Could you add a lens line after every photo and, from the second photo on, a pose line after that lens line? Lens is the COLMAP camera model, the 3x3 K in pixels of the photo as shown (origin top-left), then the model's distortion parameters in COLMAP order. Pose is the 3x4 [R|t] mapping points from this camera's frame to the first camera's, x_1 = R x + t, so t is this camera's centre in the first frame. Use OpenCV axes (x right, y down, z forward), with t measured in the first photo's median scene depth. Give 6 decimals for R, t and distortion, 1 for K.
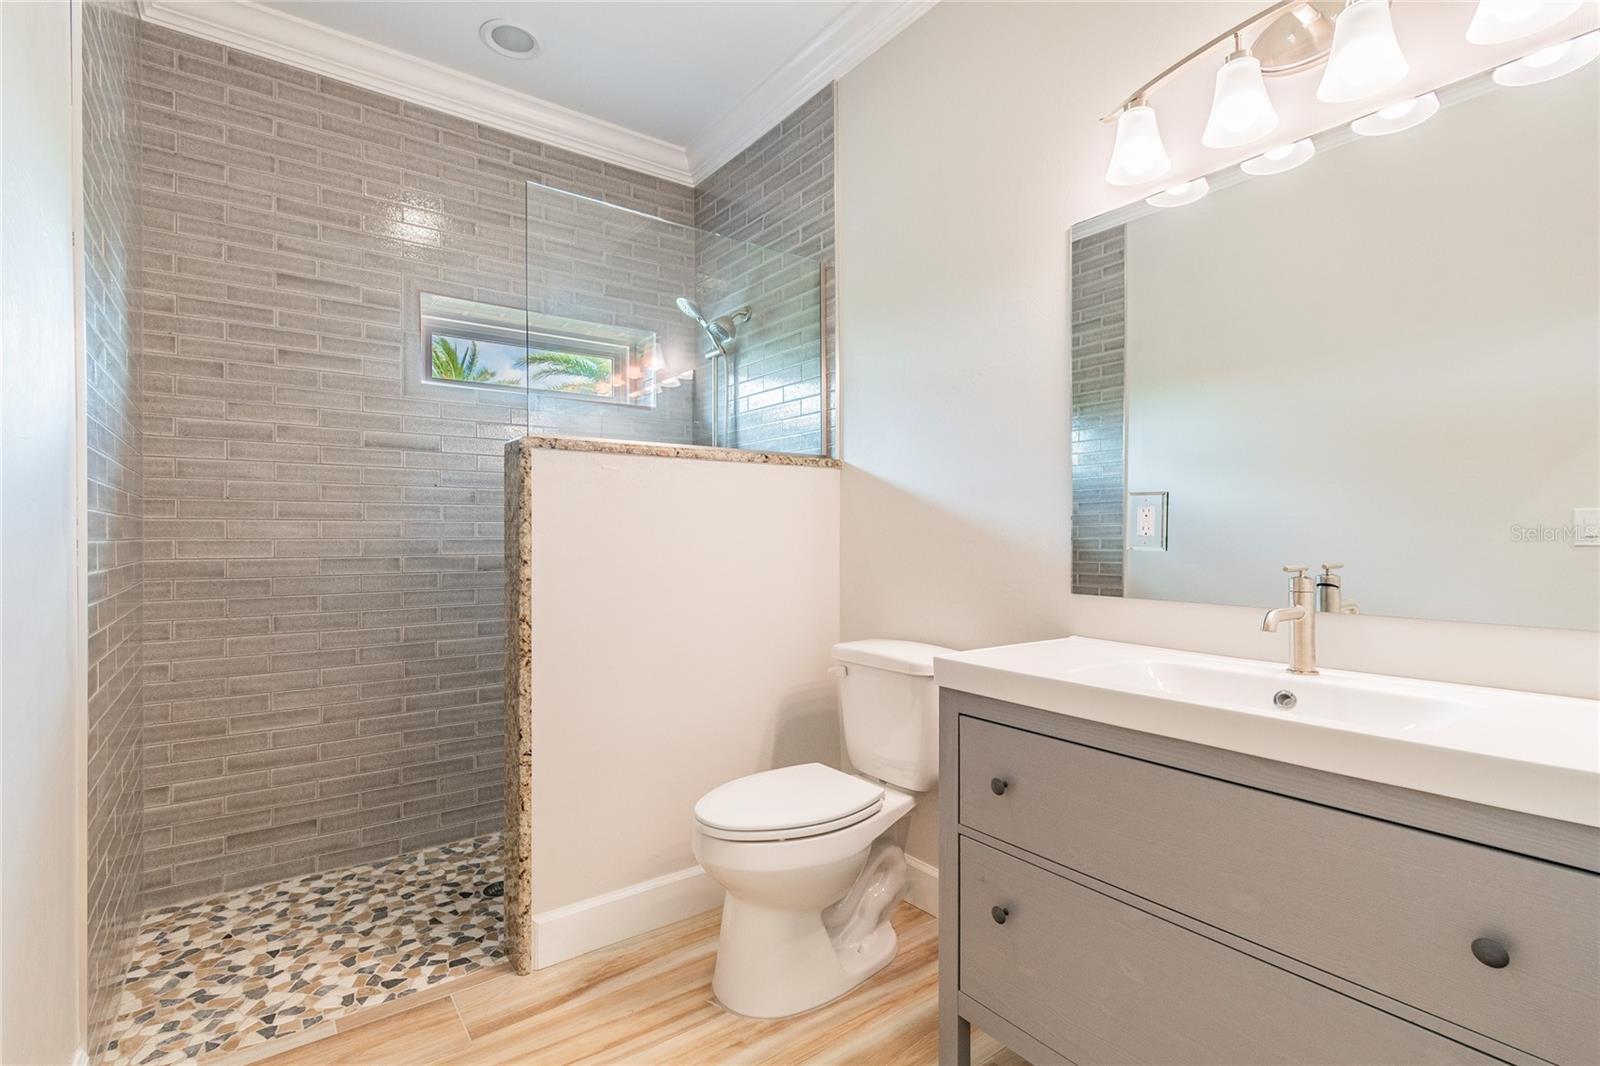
lens RADIAL K [[718.9, 0, 902.3], [0, 718.9, 530.4], [0, 0, 1]] dist [0.006537, -0.001929]
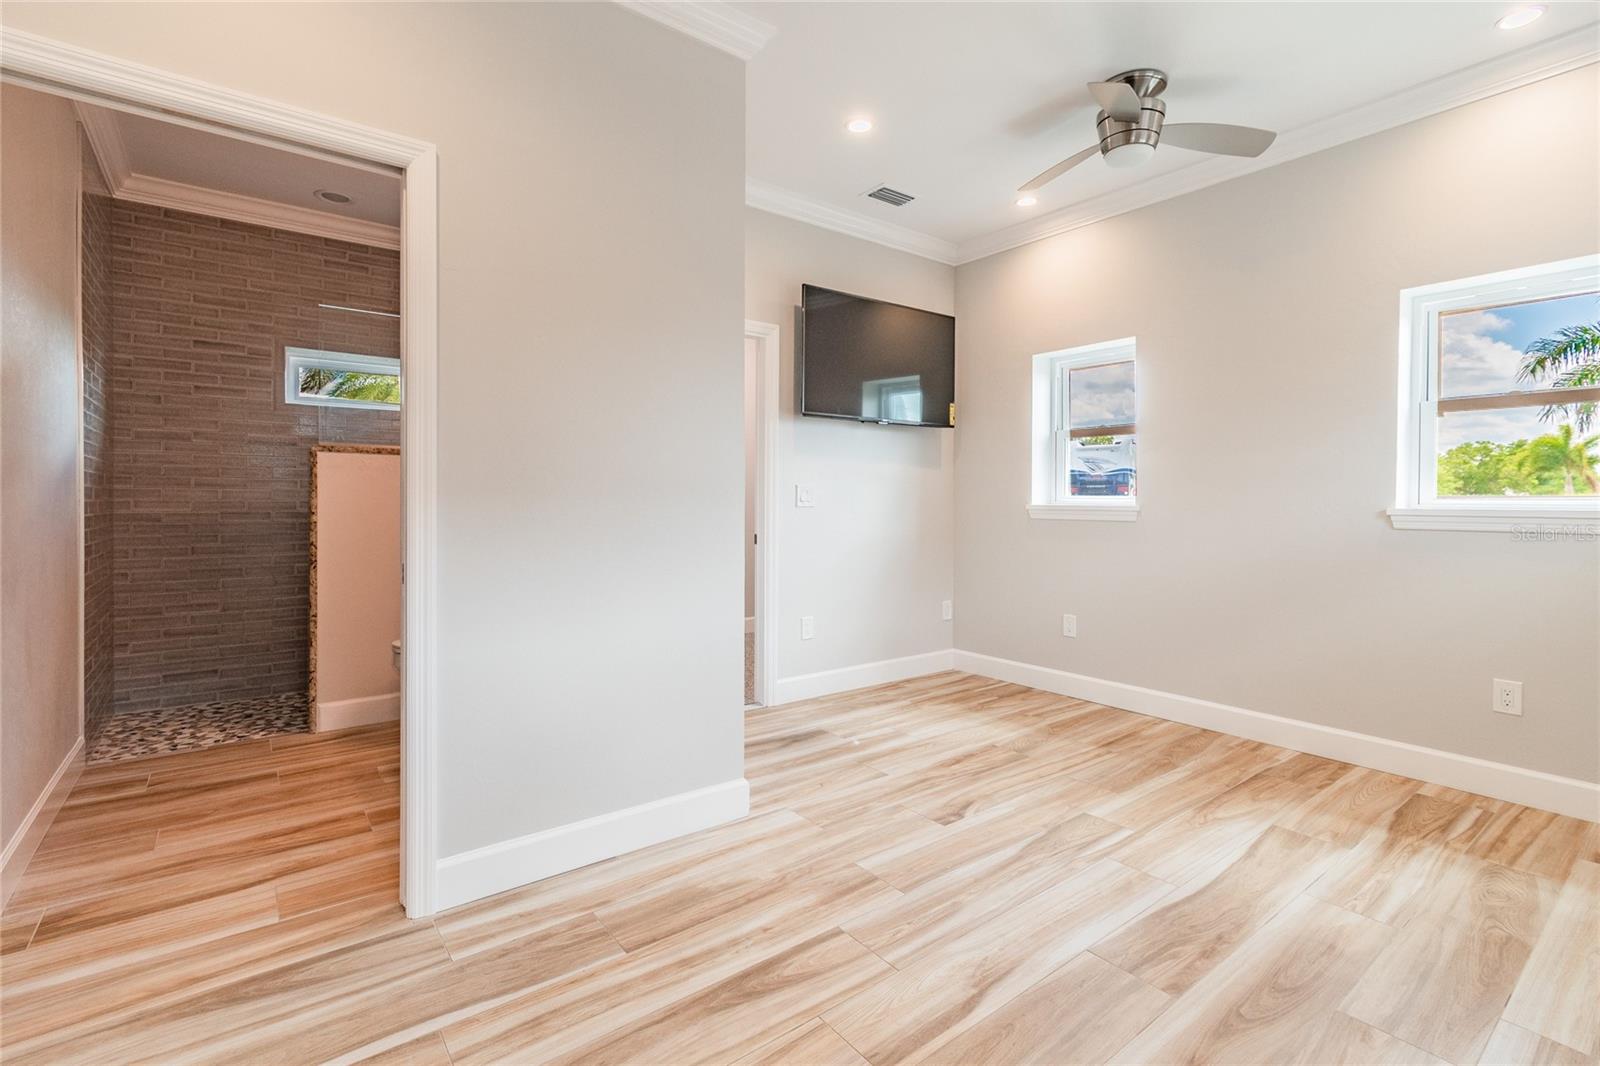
lens RADIAL K [[718.9, 0, 859.2], [0, 718.9, 501.3], [0, 0, 1]] dist [0.006537, -0.001929]
pose [[0.999781, 0.007704, -0.019468, 0.733695], [-0.007566, 0.999946, 0.007165, -0.008223], [0.019522, -0.007016, 0.999785, -0.664148]]
